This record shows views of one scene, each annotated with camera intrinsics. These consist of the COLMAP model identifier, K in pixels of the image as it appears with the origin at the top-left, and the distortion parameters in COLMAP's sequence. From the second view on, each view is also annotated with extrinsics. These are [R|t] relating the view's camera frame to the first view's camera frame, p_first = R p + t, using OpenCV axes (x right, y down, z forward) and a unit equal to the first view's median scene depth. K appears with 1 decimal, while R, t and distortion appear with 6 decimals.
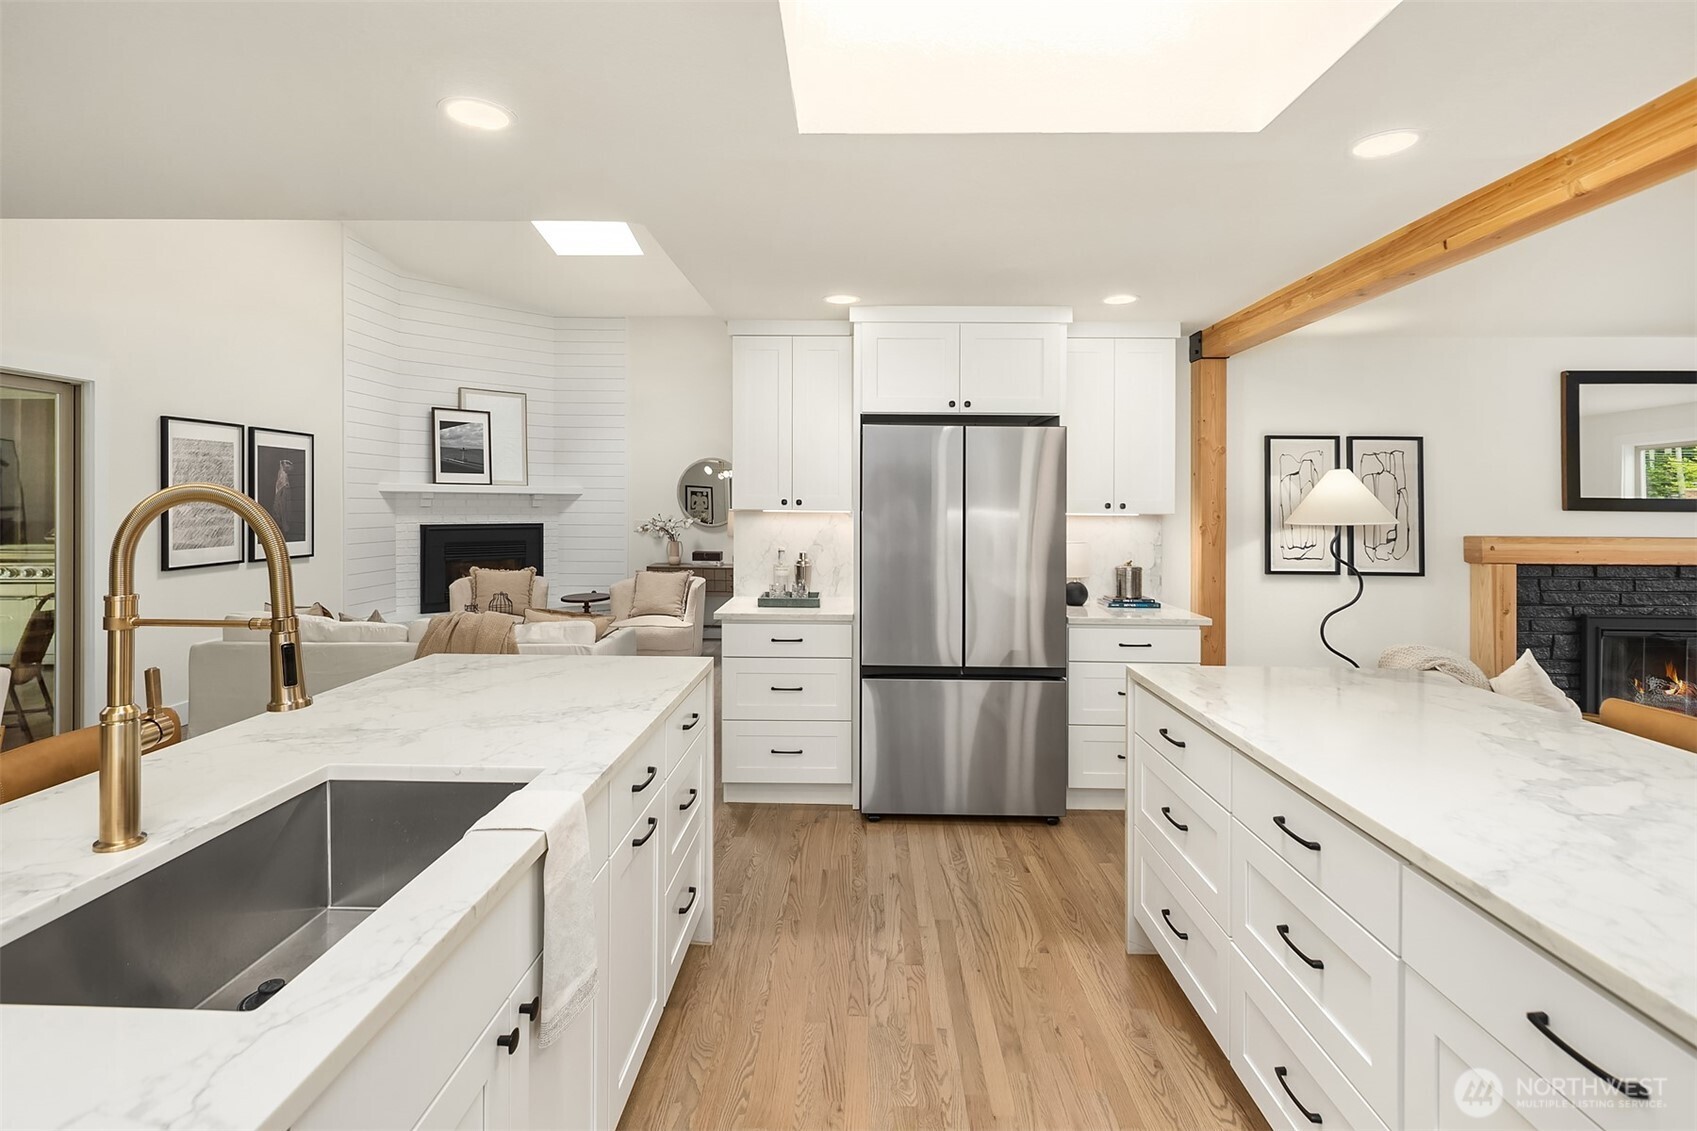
lens RADIAL K [[829.9, 0, 859.4], [0, 829.9, 502.1], [0, 0, 1]] dist [0.006287, -0.002757]
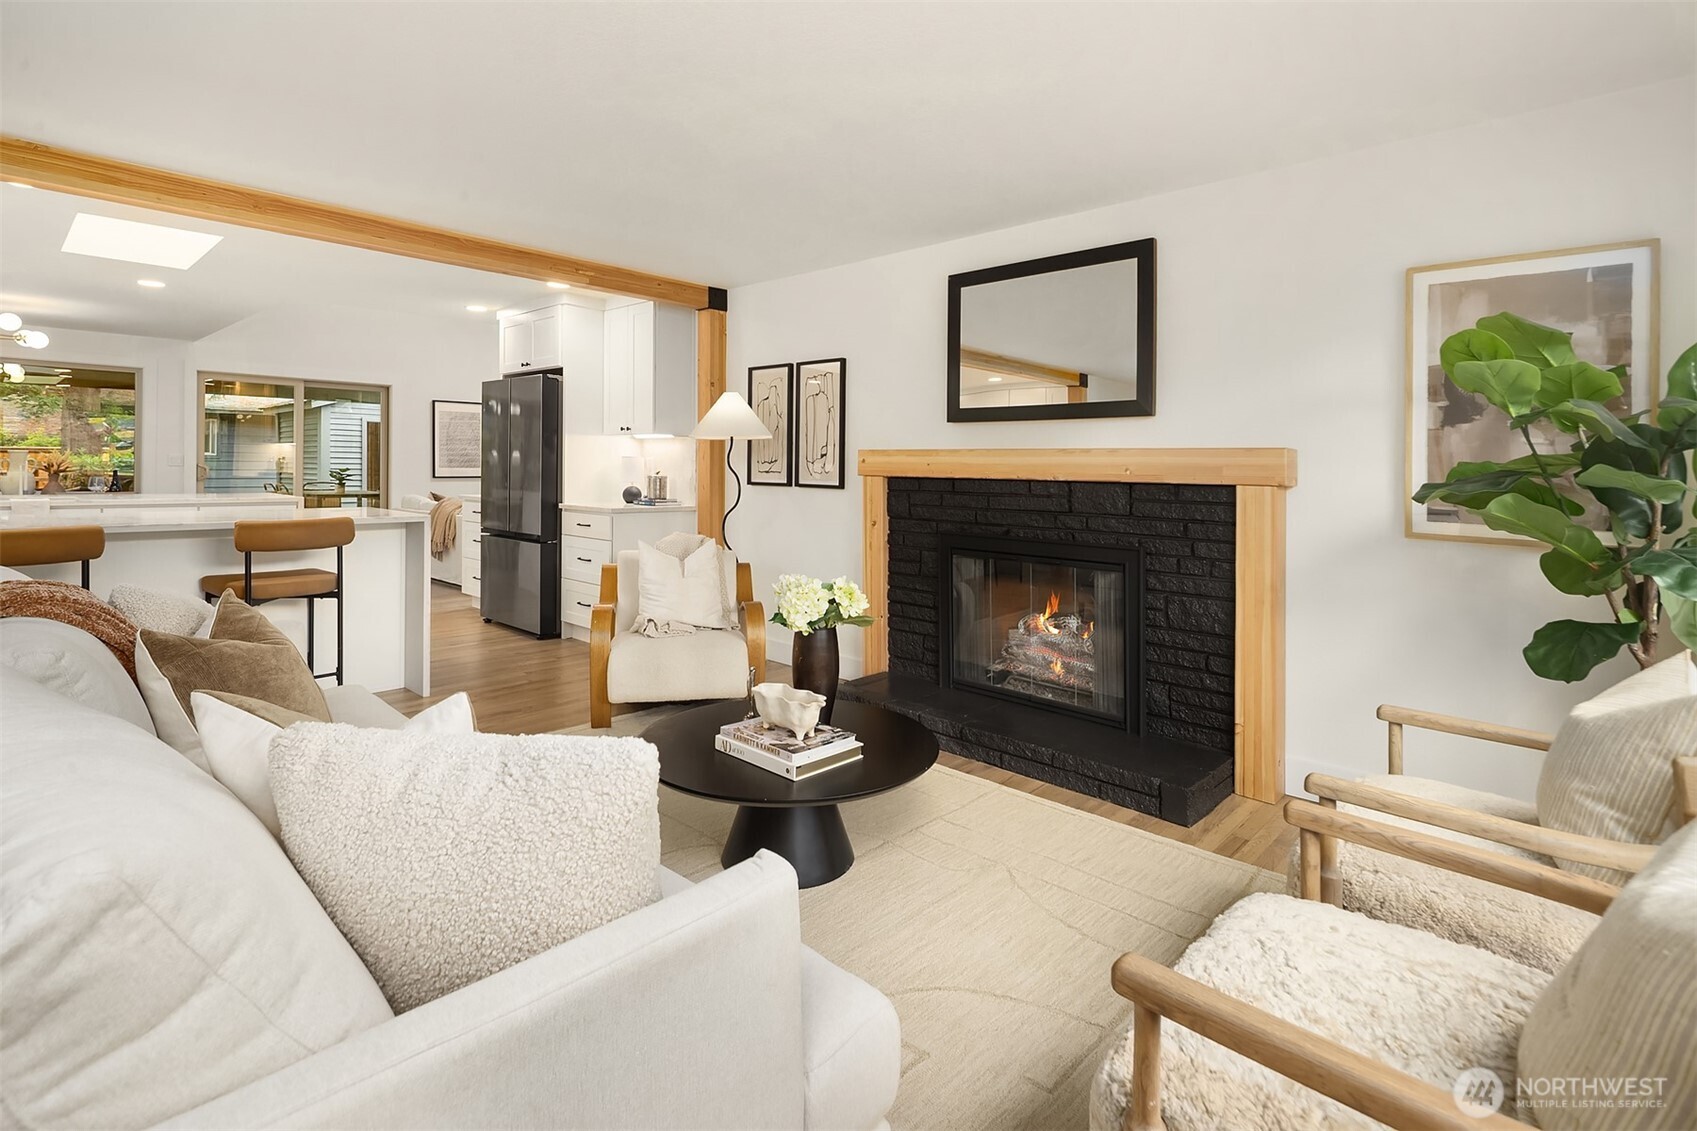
lens RADIAL K [[829.9, 0, 897.1], [0, 829.9, 472.3], [0, 0, 1]] dist [0.006287, -0.002757]
pose [[0.742279, 0.005757, -0.670066, 1.289339], [-0.007771, 0.999970, -0.000017, 0.060448], [0.670046, 0.005219, 0.742301, 0.230666]]
